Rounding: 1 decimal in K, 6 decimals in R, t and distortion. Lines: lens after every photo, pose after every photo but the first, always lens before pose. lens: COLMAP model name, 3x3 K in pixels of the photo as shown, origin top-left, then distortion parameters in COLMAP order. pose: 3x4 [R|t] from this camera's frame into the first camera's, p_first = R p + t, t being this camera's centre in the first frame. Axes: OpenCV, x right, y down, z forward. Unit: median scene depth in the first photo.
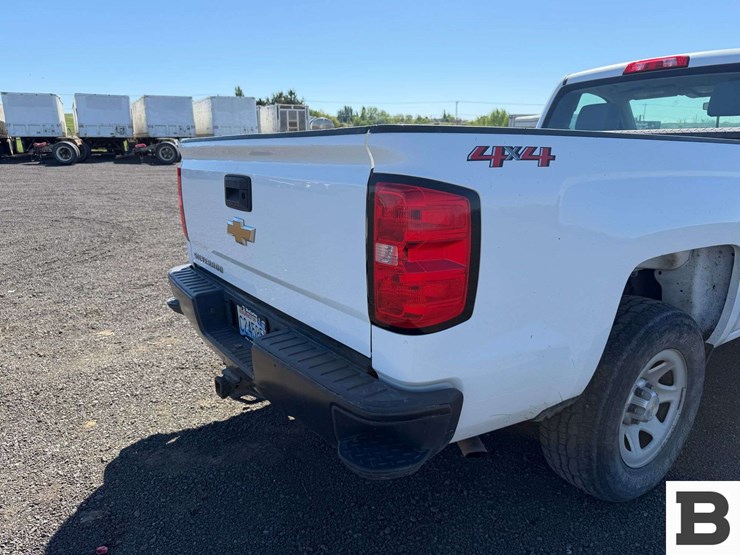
lens RADIAL K [[519.0, 0, 362.7], [0, 519.0, 284.6], [0, 0, 1]] dist [0.066575, -0.091465]
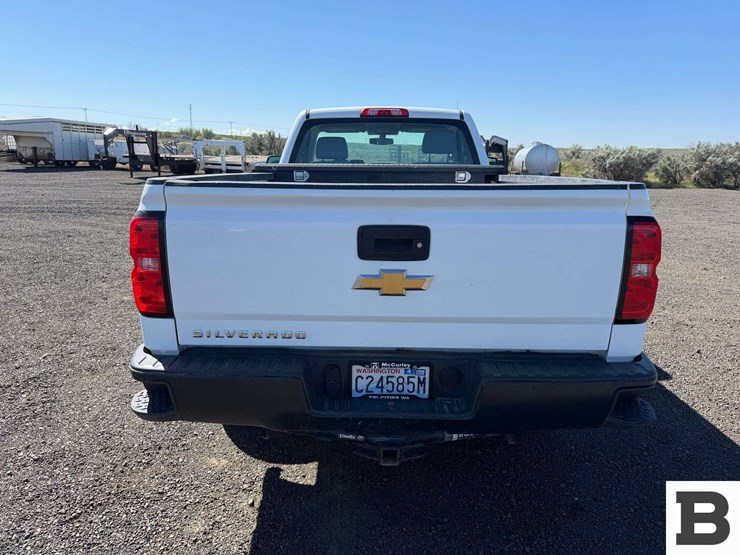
lens RADIAL K [[520.7, 0, 371.7], [0, 520.7, 282.4], [0, 0, 1]] dist [0.032327, -0.046142]
pose [[0.573412, -0.179571, 0.799345, -0.595799], [0.190071, 0.978221, 0.083407, -0.111500], [-0.796913, 0.104106, 0.595055, 0.278976]]
